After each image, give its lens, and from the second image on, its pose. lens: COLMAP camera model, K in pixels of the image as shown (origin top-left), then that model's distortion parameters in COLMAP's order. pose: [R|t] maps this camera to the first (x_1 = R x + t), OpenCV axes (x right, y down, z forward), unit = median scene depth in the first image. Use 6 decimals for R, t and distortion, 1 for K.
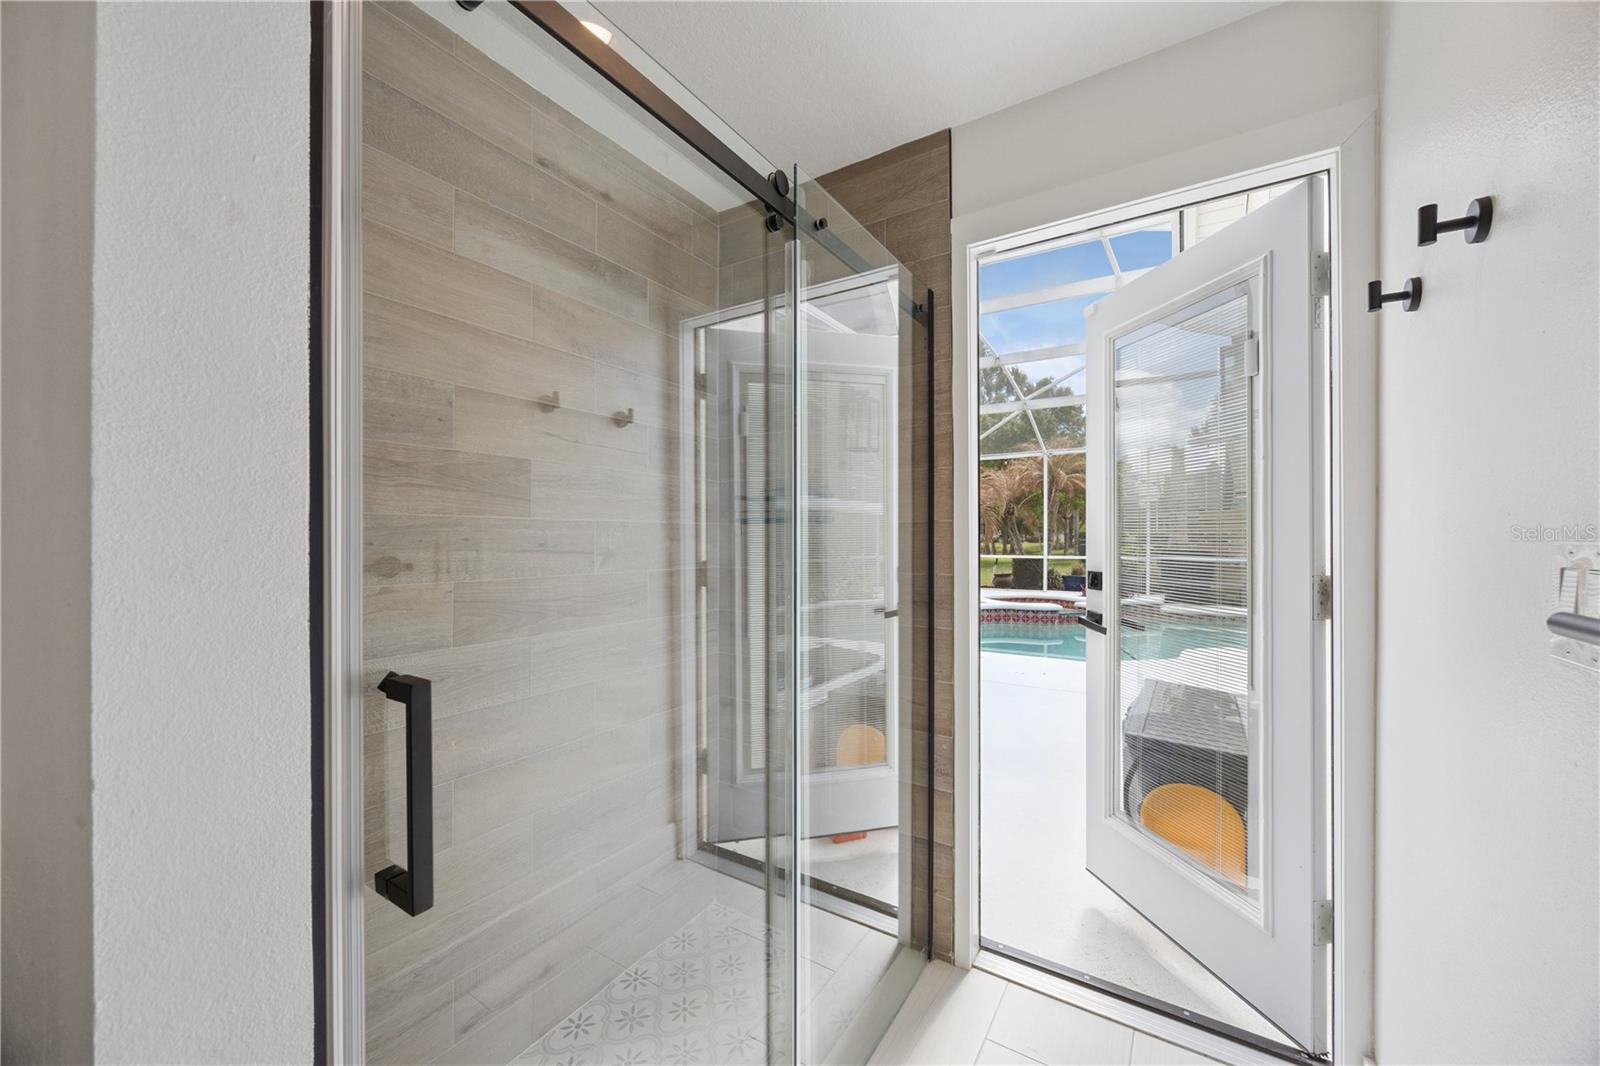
lens RADIAL K [[610.6, 0, 803.0], [0, 610.6, 535.9], [0, 0, 1]] dist [-0.002804, -0.000276]
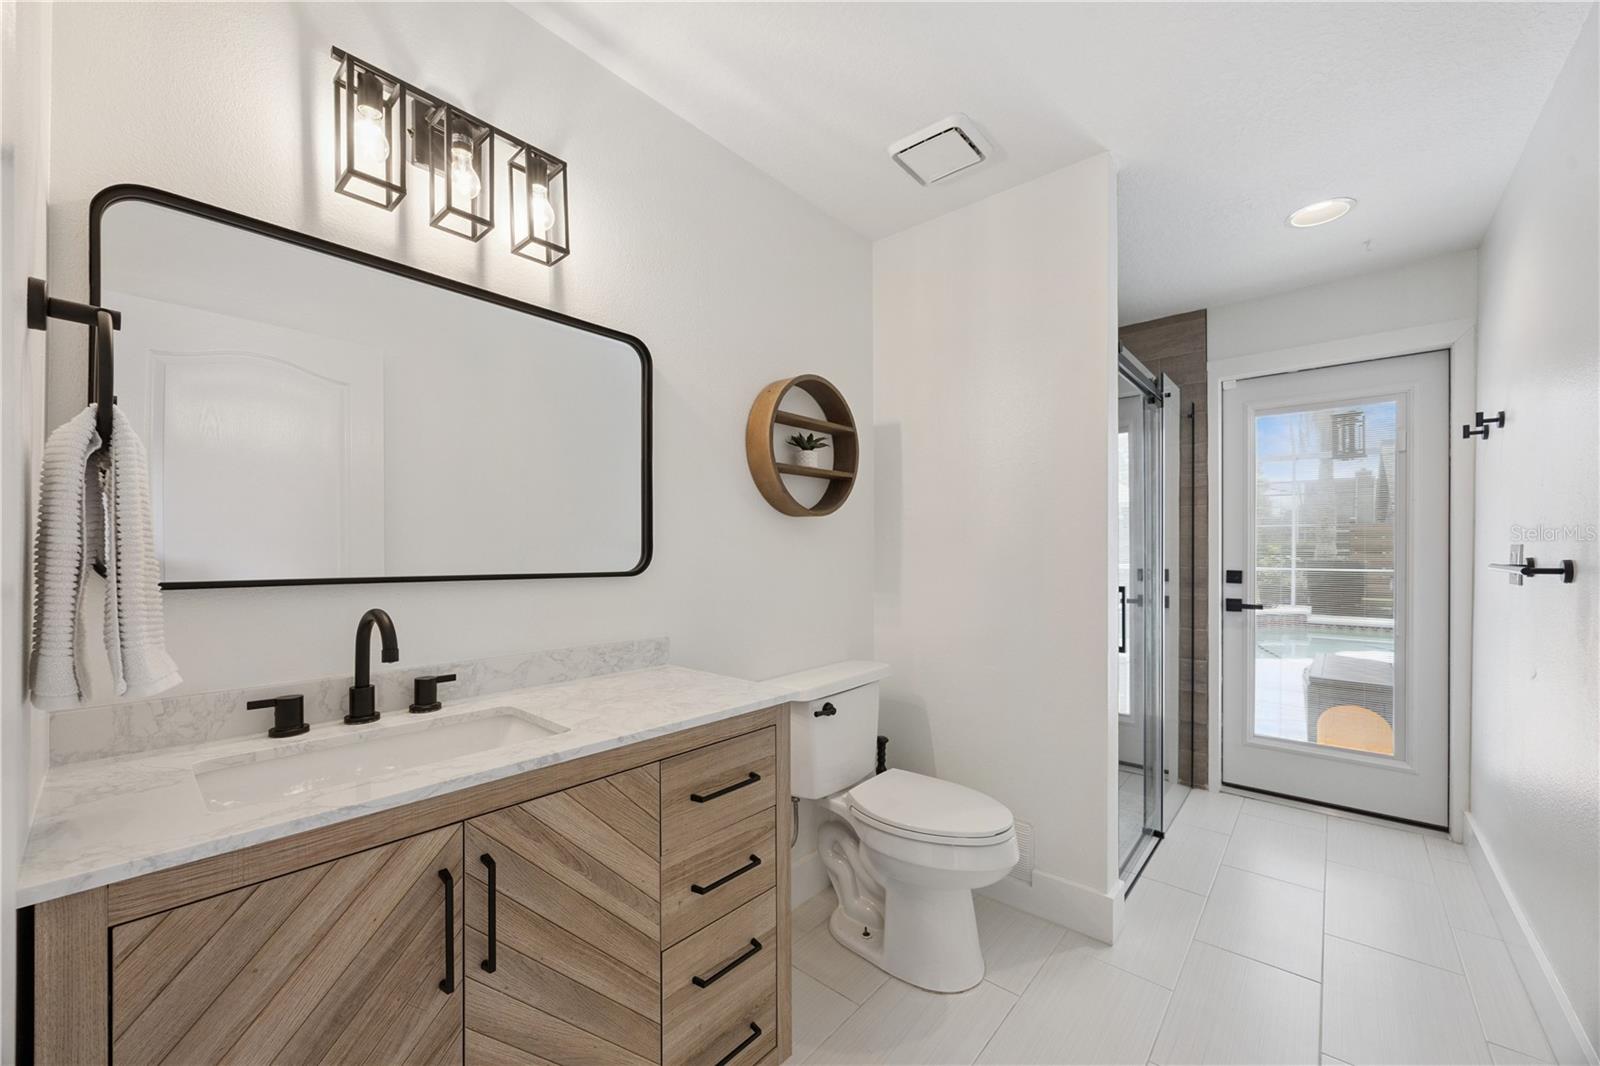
lens RADIAL K [[610.6, 0, 803.0], [0, 610.6, 535.9], [0, 0, 1]] dist [-0.002804, -0.000276]
pose [[0.988544, 0.010734, -0.150550, -0.616645], [-0.012206, 0.999886, -0.008860, 0.002596], [0.150437, 0.010596, 0.988563, -0.867696]]
